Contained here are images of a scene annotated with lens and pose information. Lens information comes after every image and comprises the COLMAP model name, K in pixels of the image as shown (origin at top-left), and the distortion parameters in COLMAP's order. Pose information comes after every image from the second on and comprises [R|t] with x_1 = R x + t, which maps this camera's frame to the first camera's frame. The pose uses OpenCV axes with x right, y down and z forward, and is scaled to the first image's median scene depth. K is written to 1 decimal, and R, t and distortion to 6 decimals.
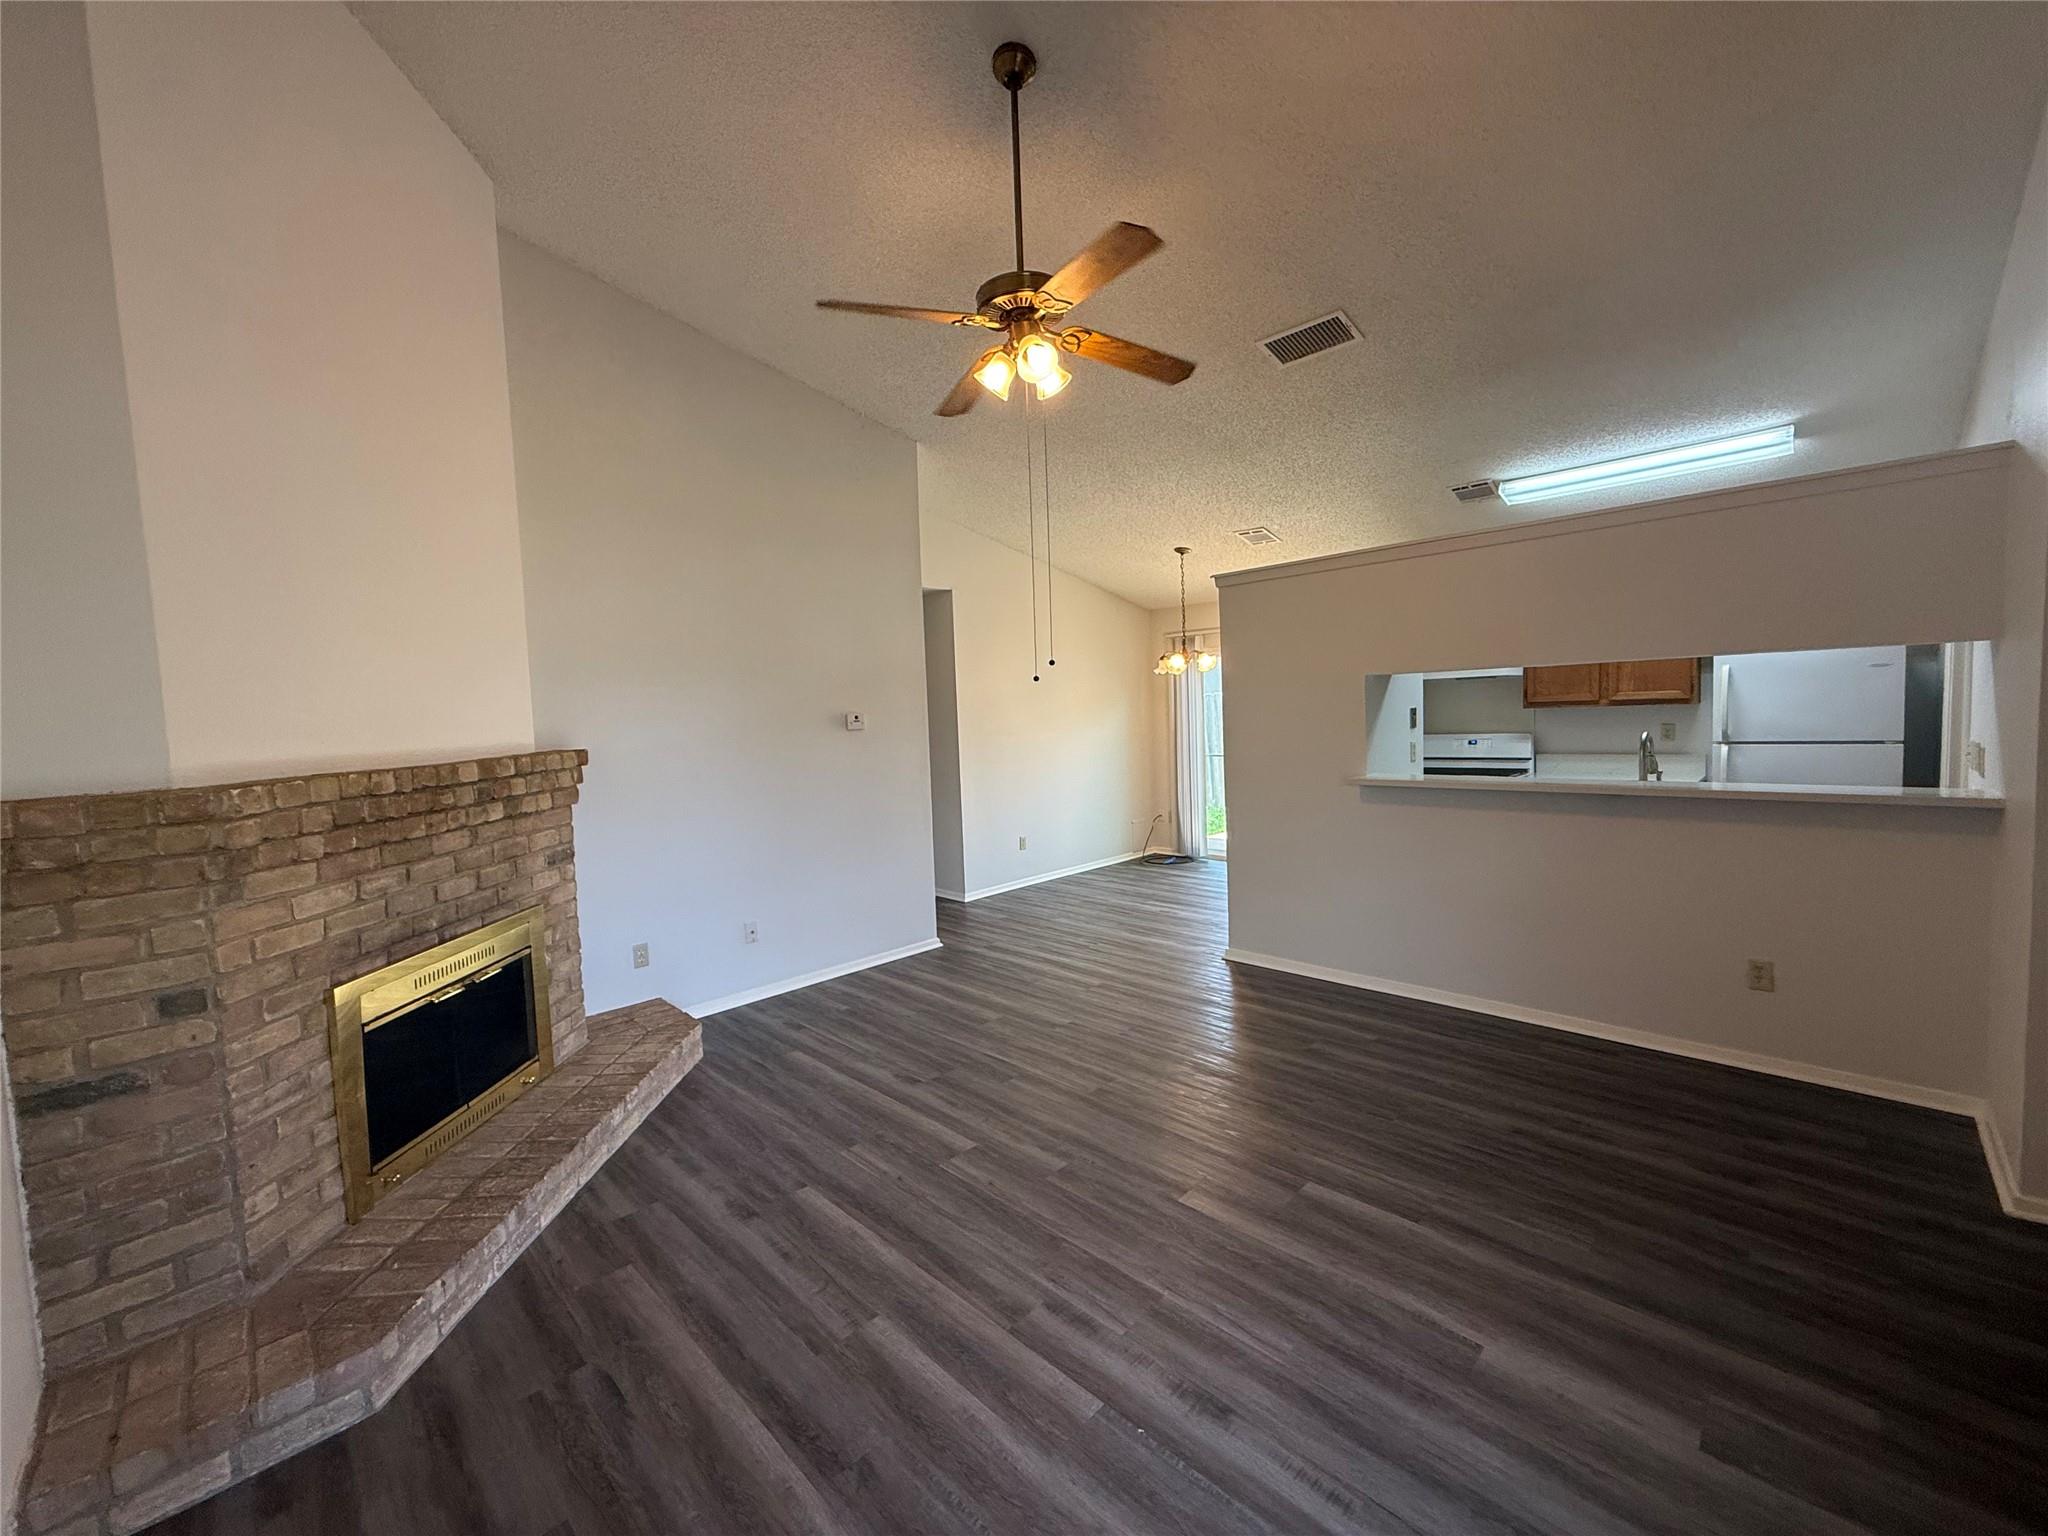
lens RADIAL K [[813.9, 0, 1020.3], [0, 813.9, 763.3], [0, 0, 1]] dist [0.000493, -0.000959]
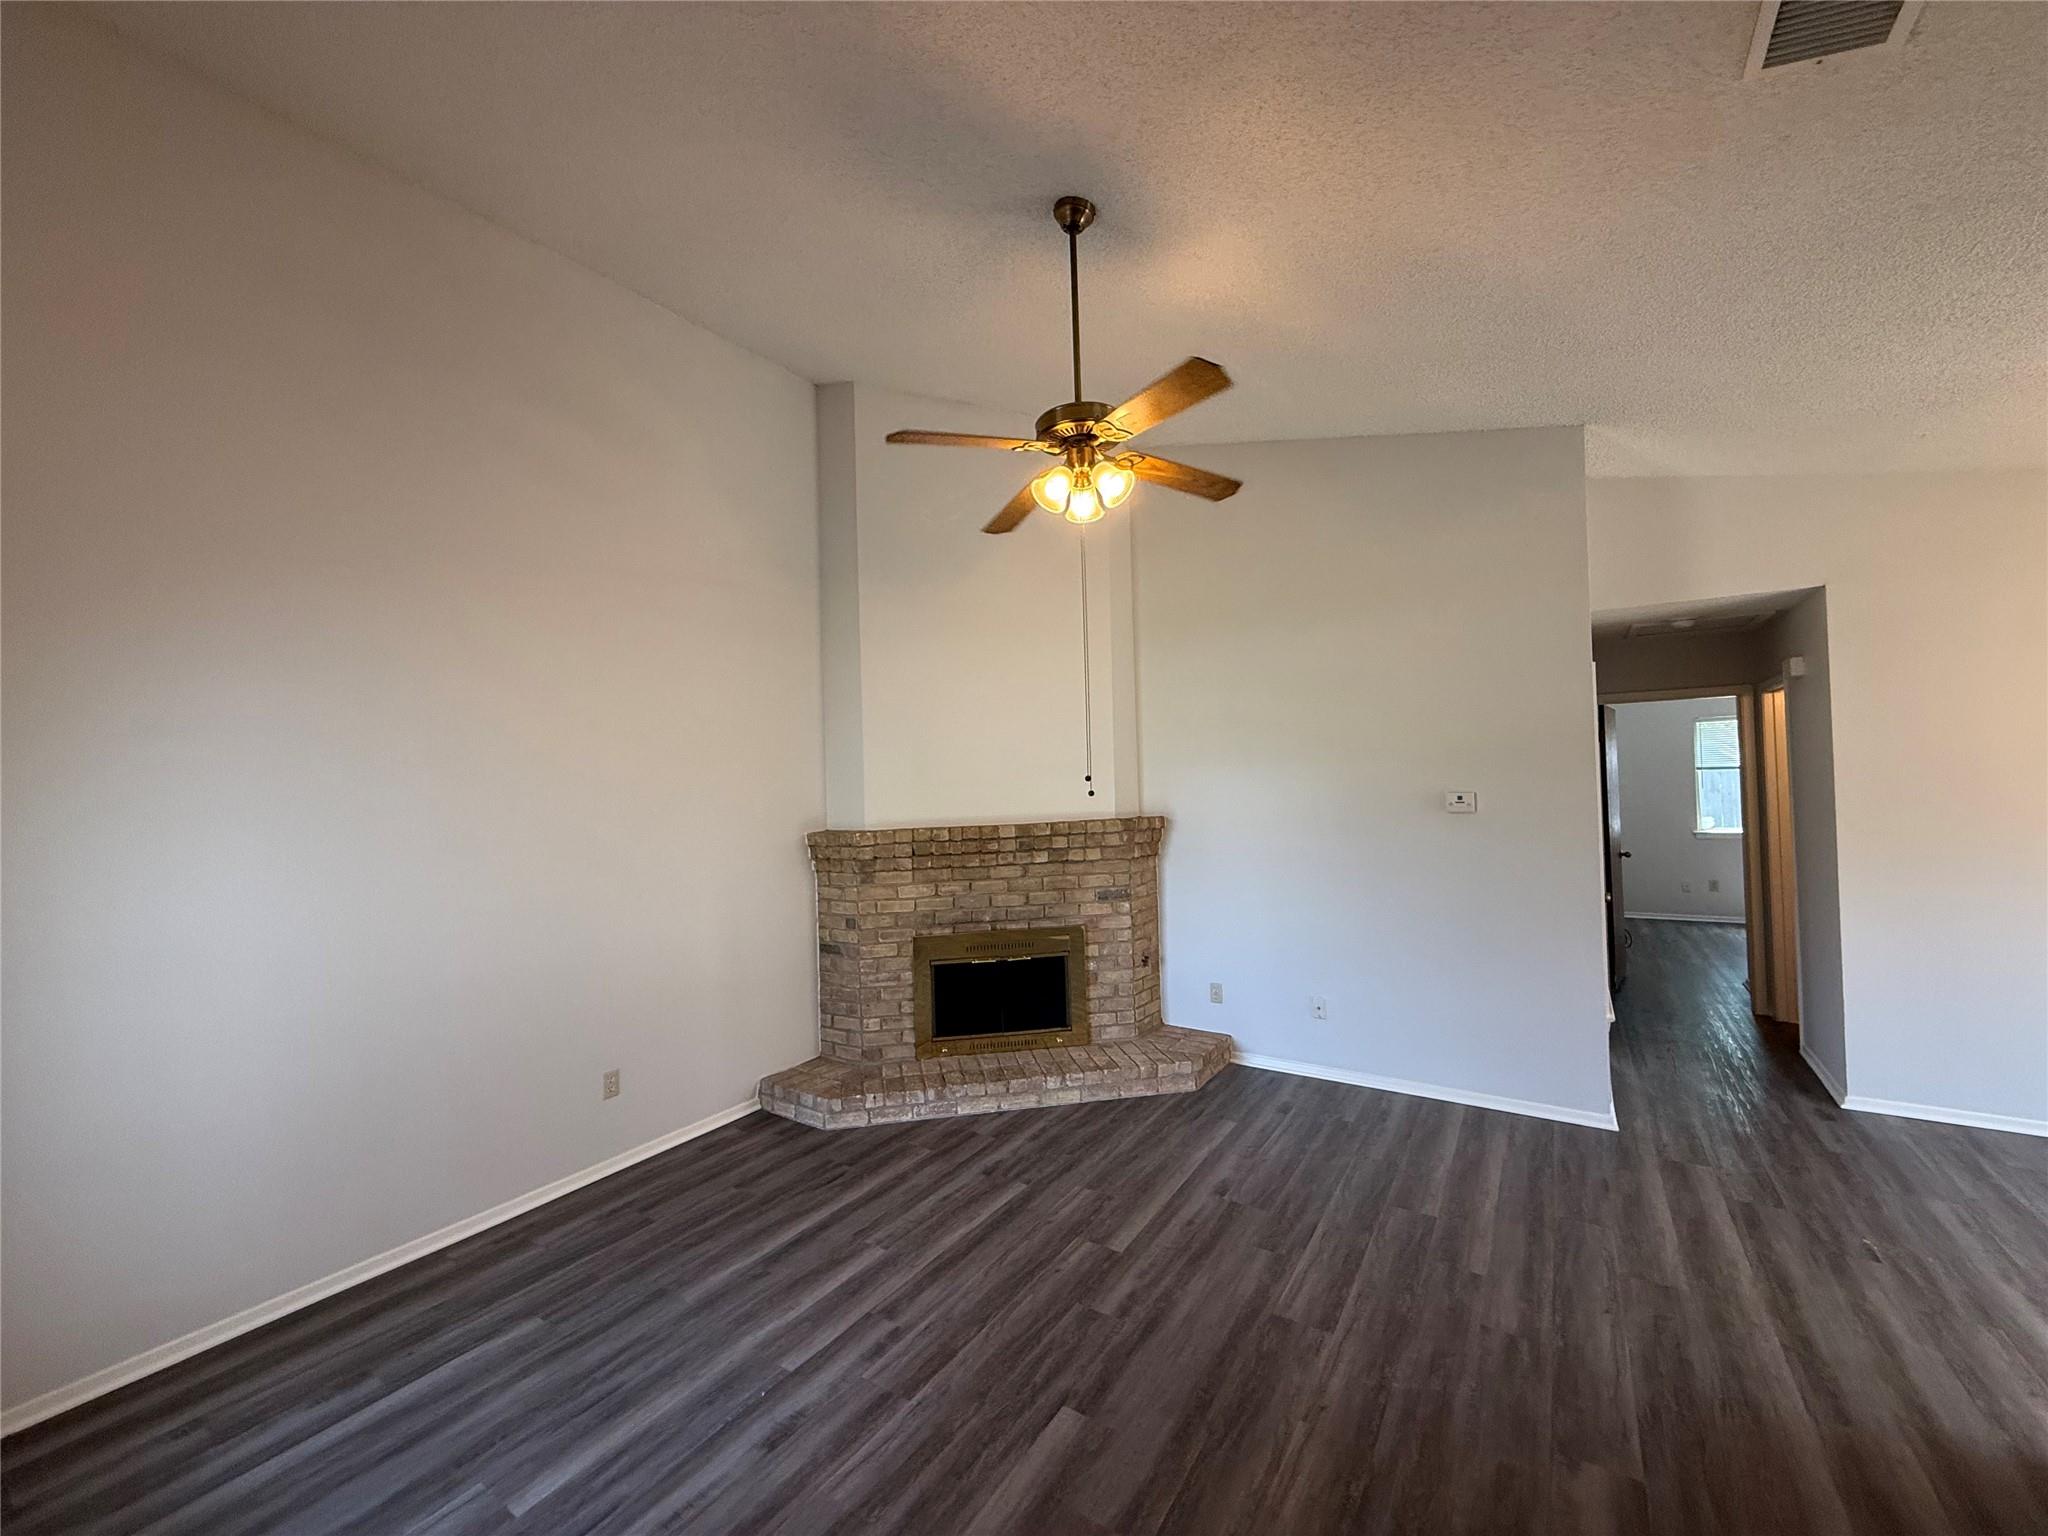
lens RADIAL K [[813.9, 0, 1017.3], [0, 813.9, 764.7], [0, 0, 1]] dist [0.000493, -0.000959]
pose [[0.192570, 0.014232, -0.981180, 1.021158], [-0.041283, 0.999127, 0.006390, -0.146954], [0.980414, 0.039276, 0.192990, 0.755986]]
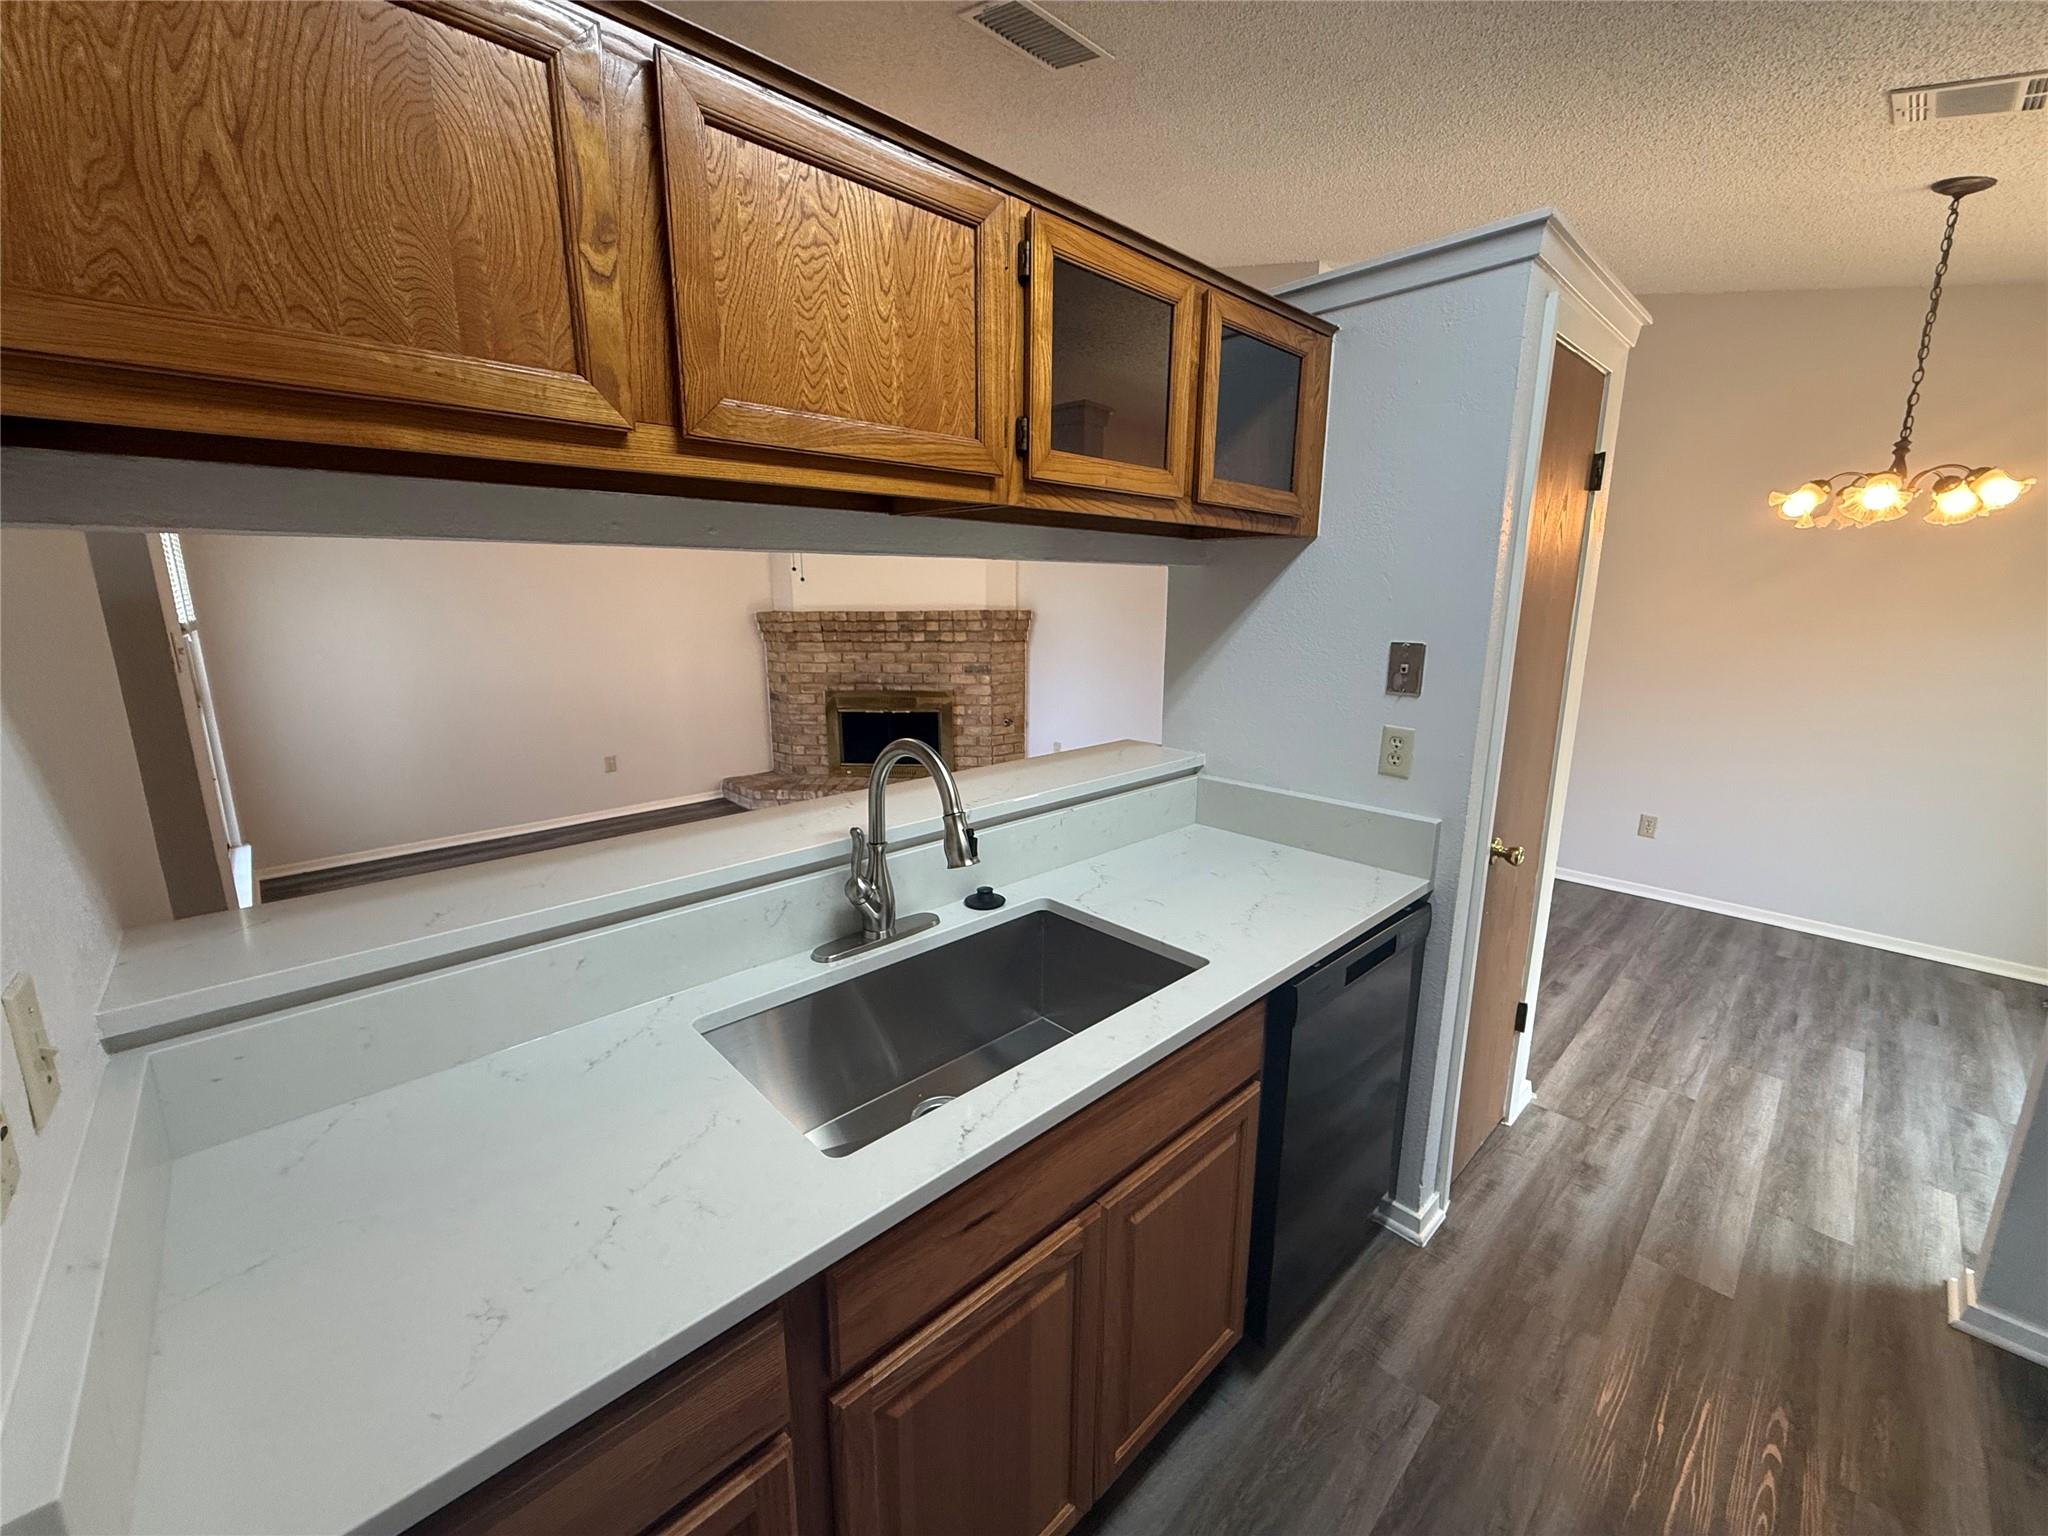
lens RADIAL K [[813.9, 0, 1022.2], [0, 813.9, 765.5], [0, 0, 1]] dist [0.000493, -0.000959]
pose [[-0.026313, 0.246976, -0.968664, 1.656793], [-0.063596, 0.966623, 0.248183, -0.179620], [0.997629, 0.068134, -0.009728, 1.520382]]
